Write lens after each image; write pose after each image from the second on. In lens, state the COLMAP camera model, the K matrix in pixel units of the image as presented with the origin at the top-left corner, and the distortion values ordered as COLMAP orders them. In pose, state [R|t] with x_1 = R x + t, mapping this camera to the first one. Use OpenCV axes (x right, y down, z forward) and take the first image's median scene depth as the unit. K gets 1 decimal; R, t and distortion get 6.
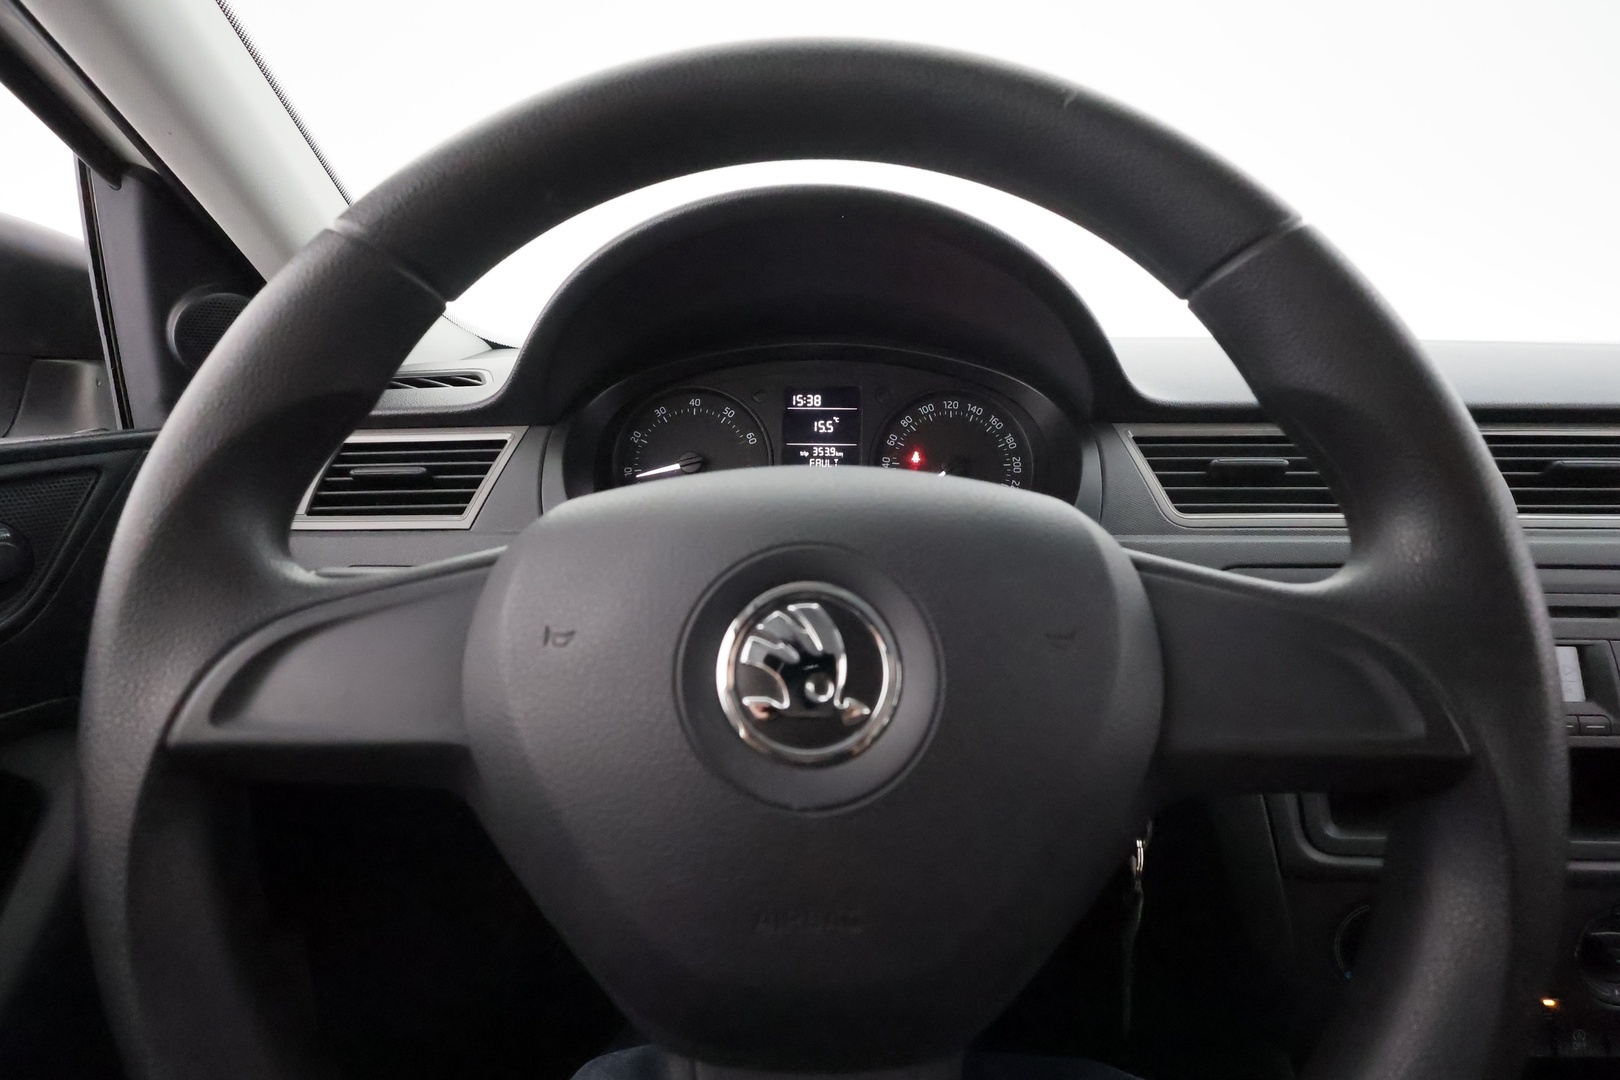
lens RADIAL K [[751.2, 0, 810.0], [0, 751.2, 540.0], [0, 0, 1]] dist [0.000592, 0.000843]
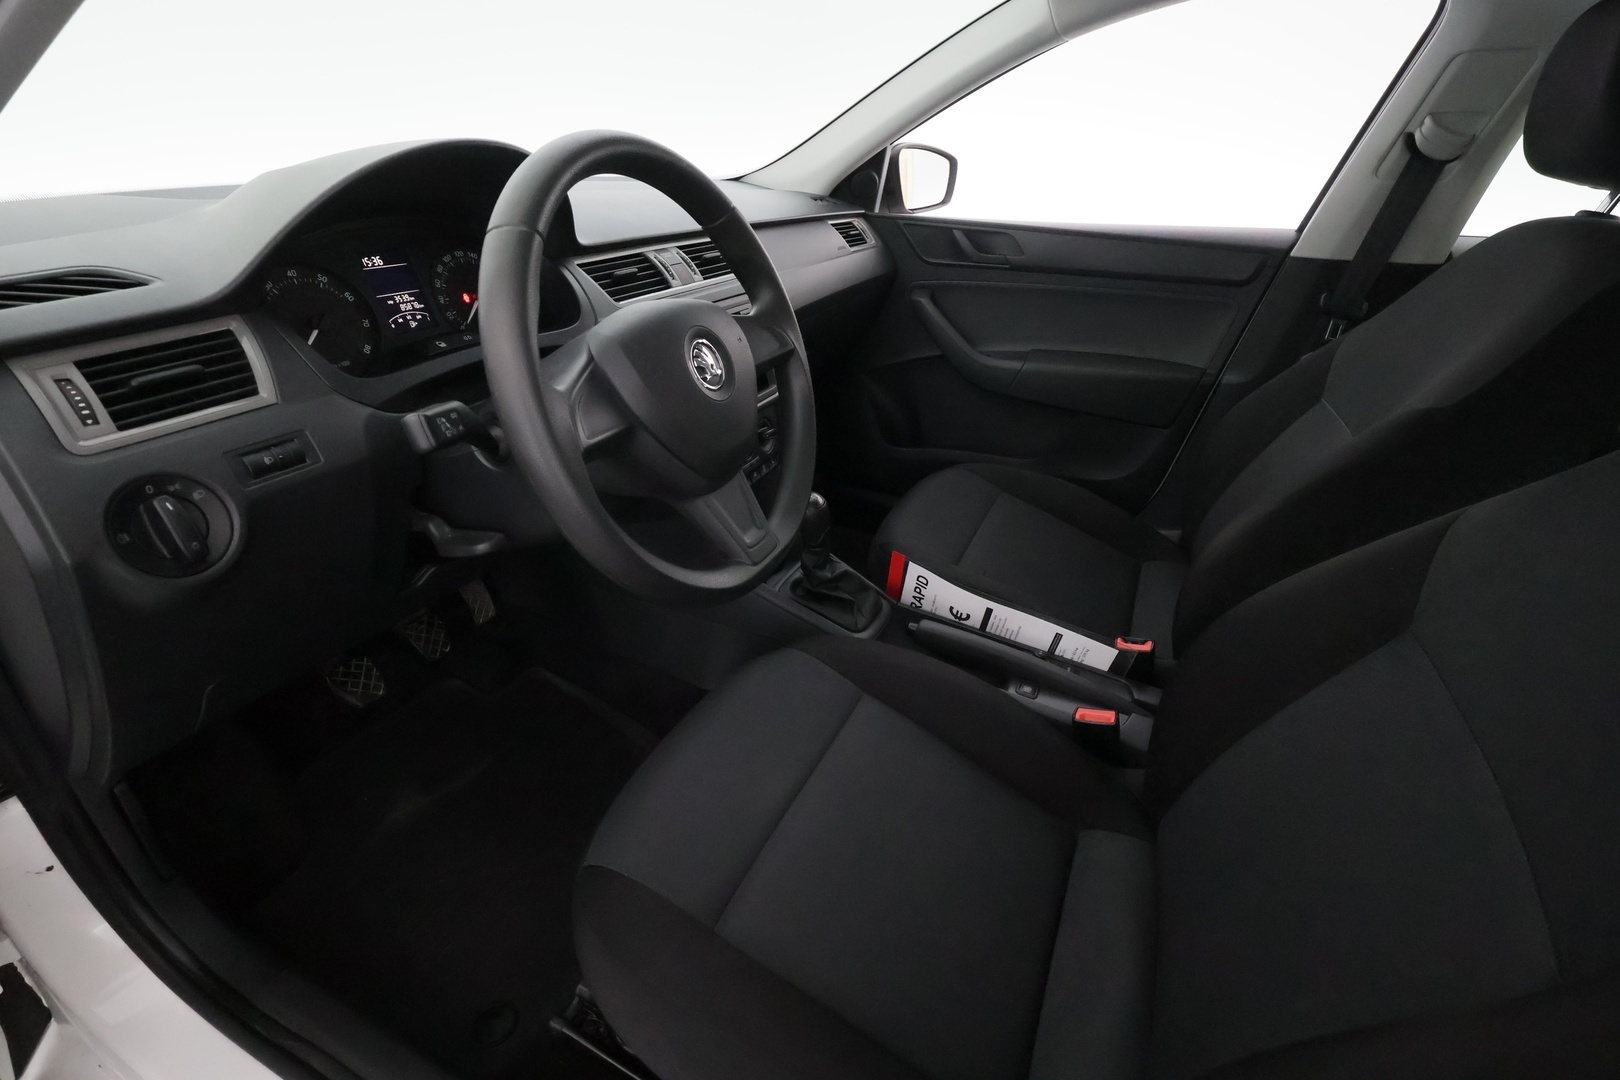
lens RADIAL K [[751.2, 0, 810.0], [0, 751.2, 540.0], [0, 0, 1]] dist [0.000592, 0.000843]
pose [[0.406956, -0.416133, 0.813155, -1.003659], [0.180816, 0.909287, 0.374836, -0.095314], [-0.895373, -0.005510, 0.445283, -0.316919]]
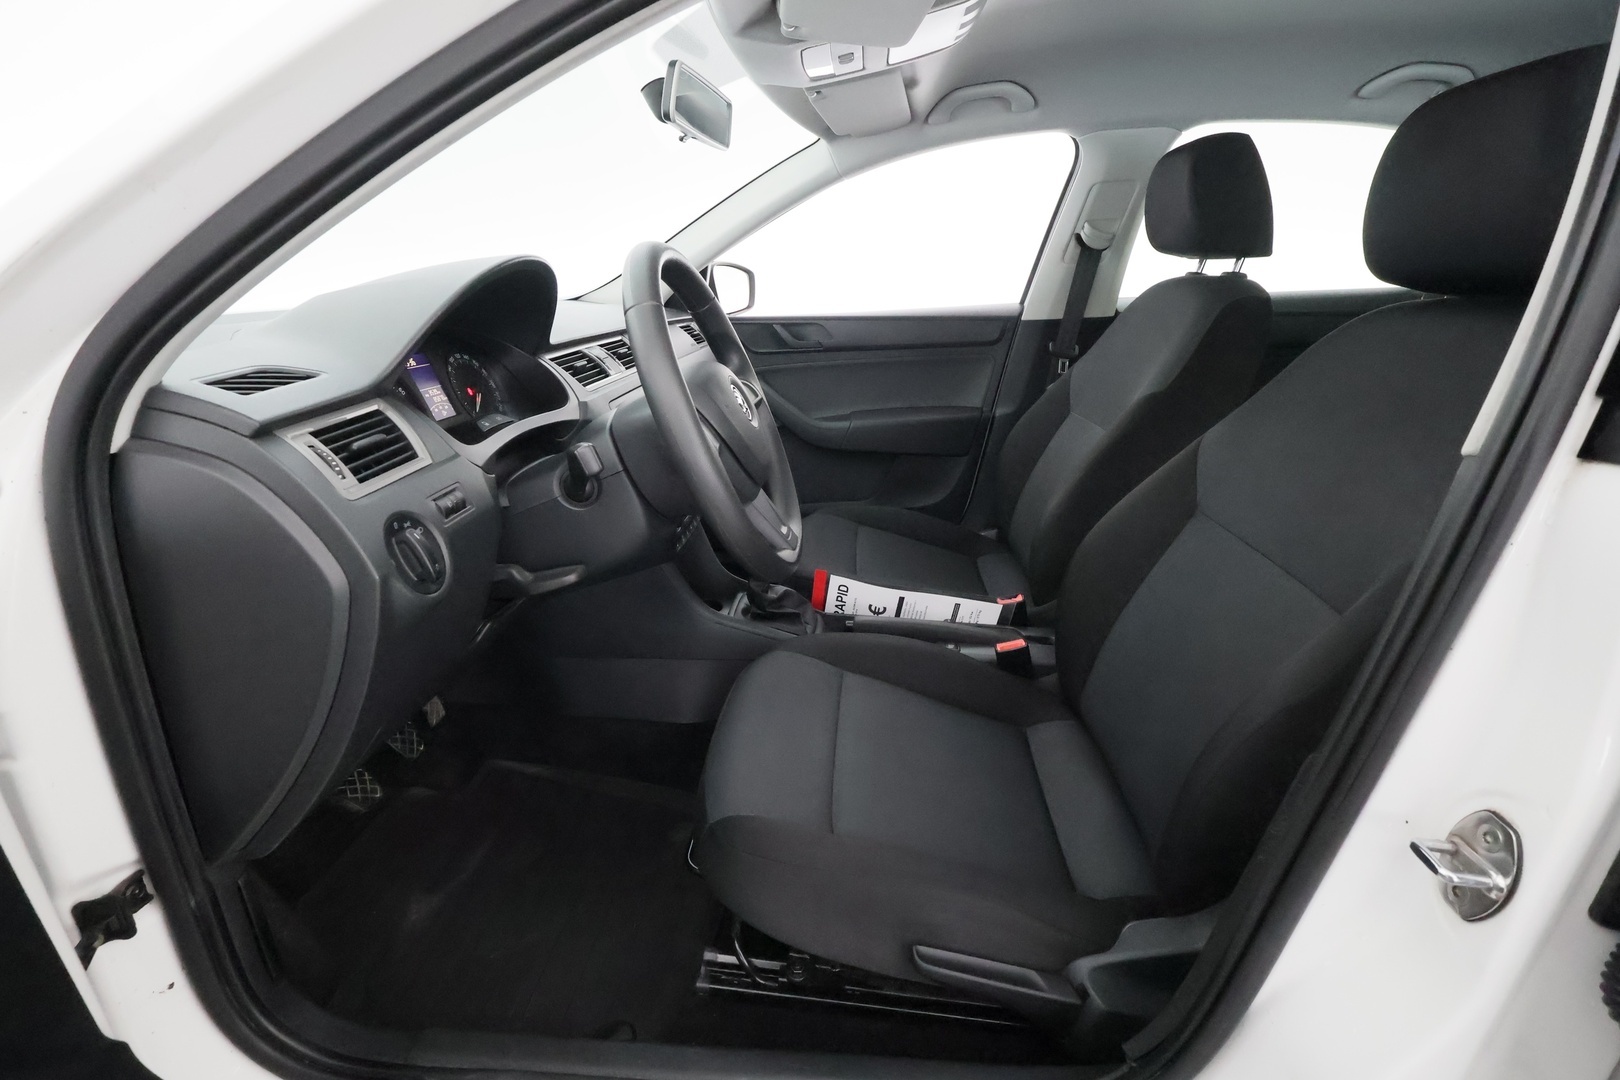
lens RADIAL K [[751.2, 0, 810.0], [0, 751.2, 540.0], [0, 0, 1]] dist [0.000592, 0.000843]
pose [[0.050572, -0.333029, 0.941559, -1.569965], [0.253180, 0.916245, 0.310476, -0.123030], [-0.966096, 0.222683, 0.130653, 0.072428]]
